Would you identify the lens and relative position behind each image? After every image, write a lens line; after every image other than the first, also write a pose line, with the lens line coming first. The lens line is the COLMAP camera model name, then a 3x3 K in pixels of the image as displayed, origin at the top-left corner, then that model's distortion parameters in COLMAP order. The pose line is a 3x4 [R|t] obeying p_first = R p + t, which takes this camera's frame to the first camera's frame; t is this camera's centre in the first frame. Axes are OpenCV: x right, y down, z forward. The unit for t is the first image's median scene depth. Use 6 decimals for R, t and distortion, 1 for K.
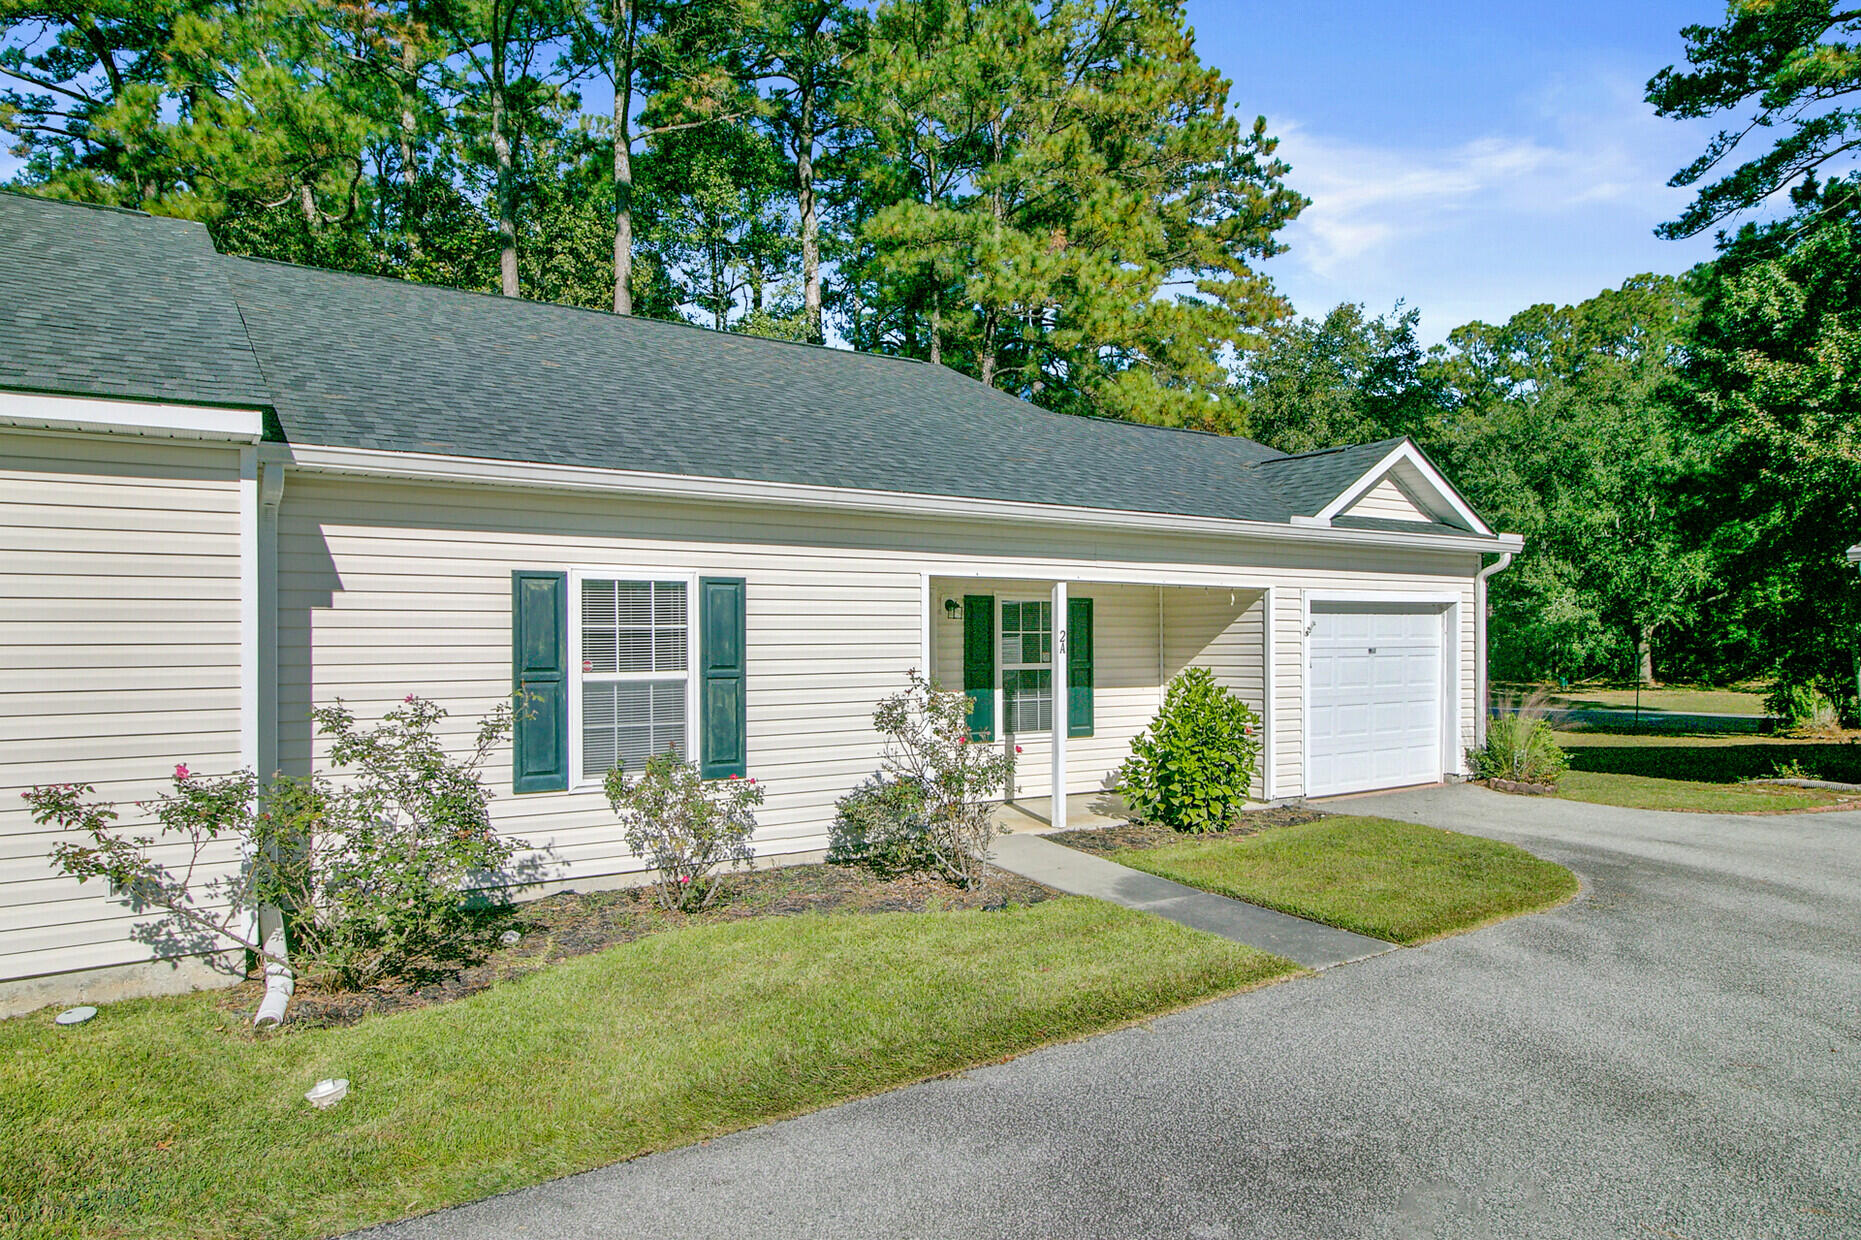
lens RADIAL K [[1212.4, 0, 928.6], [0, 1212.4, 630.3], [0, 0, 1]] dist [0.000644, 0.001570]
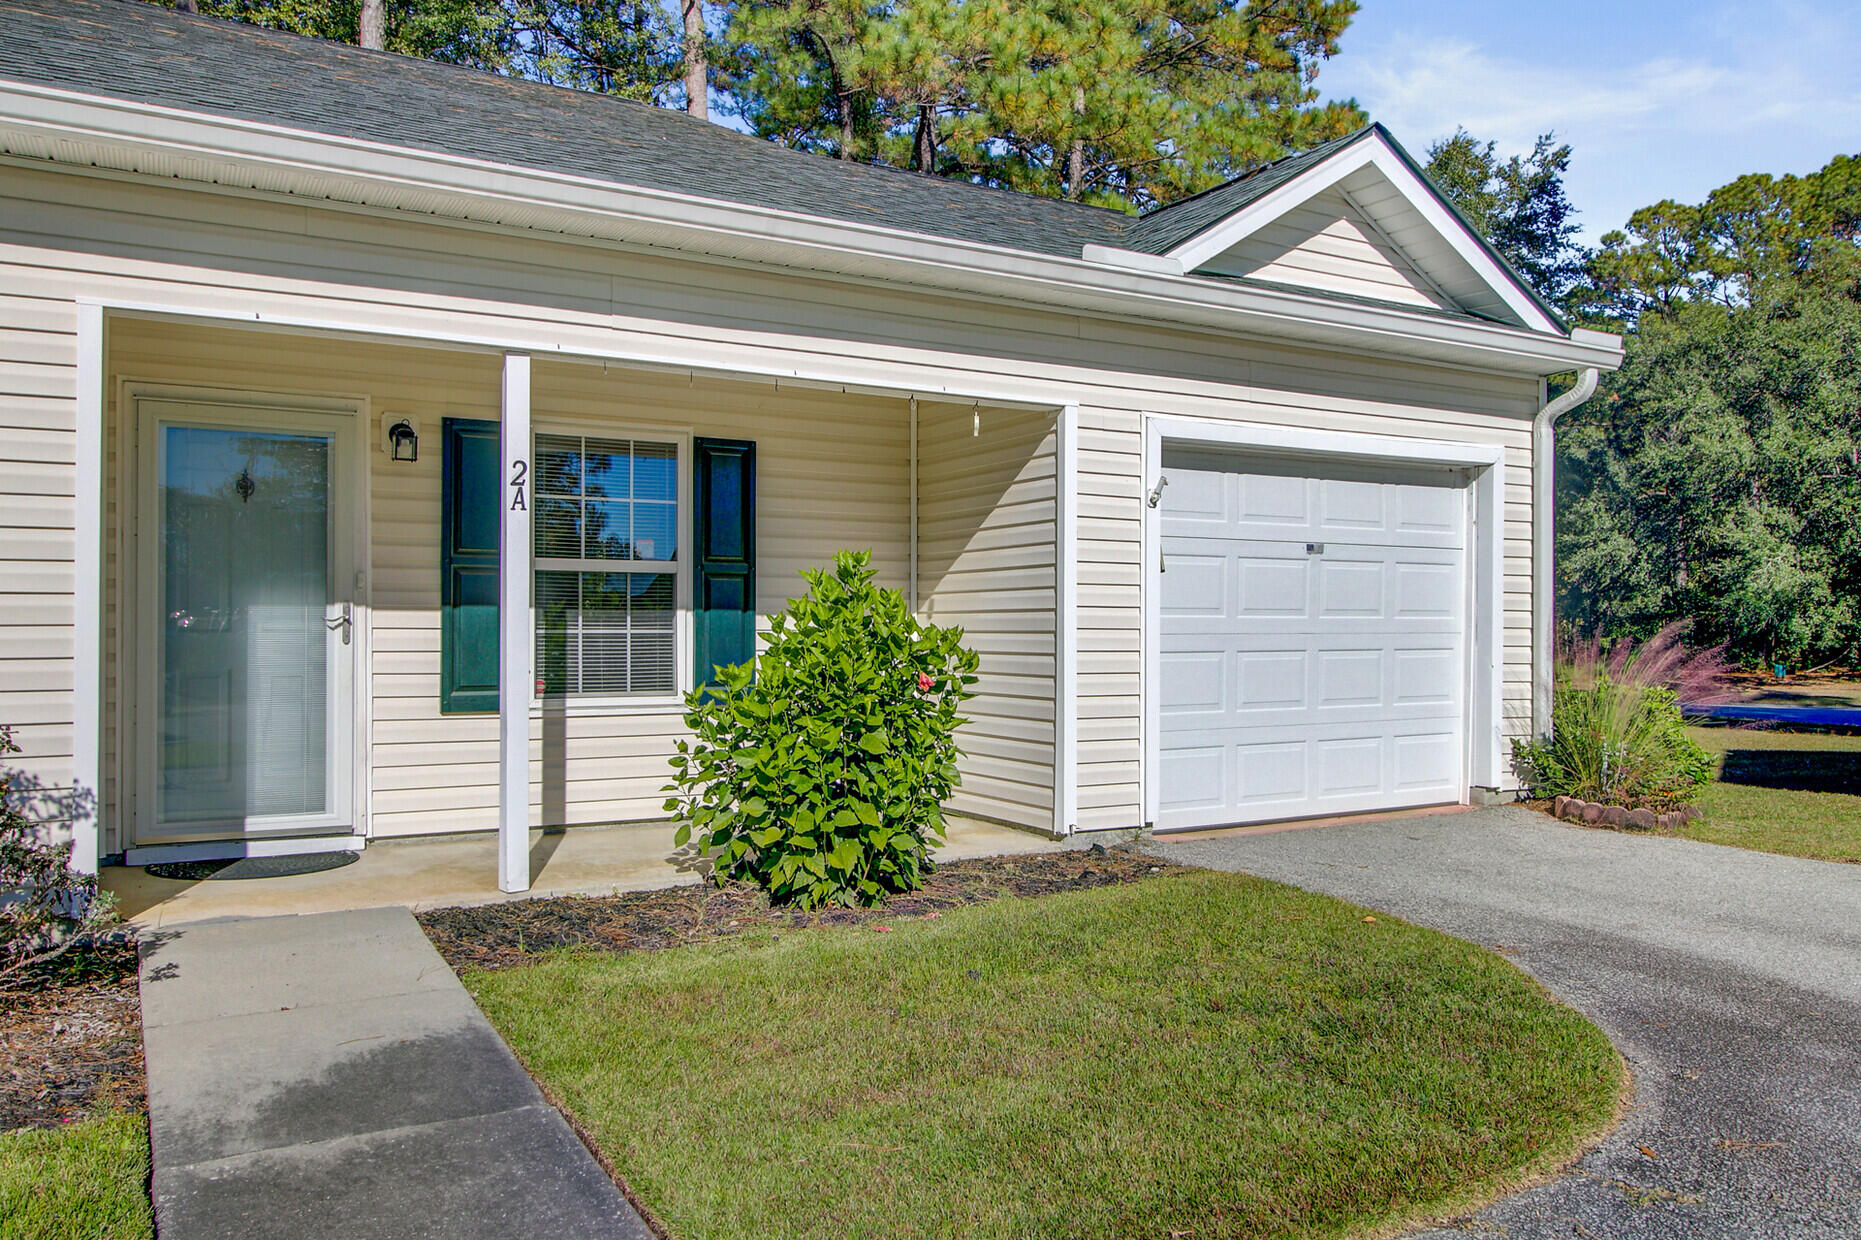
lens RADIAL K [[1394.8, 0, 931.6], [0, 1394.8, 617.7], [0, 0, 1]] dist [-0.002630, -0.012258]
pose [[0.997193, 0.005114, -0.074695, 0.229654], [-0.005105, 0.999987, 0.000316, 0.043903], [0.074696, 0.000066, 0.997206, 0.363594]]
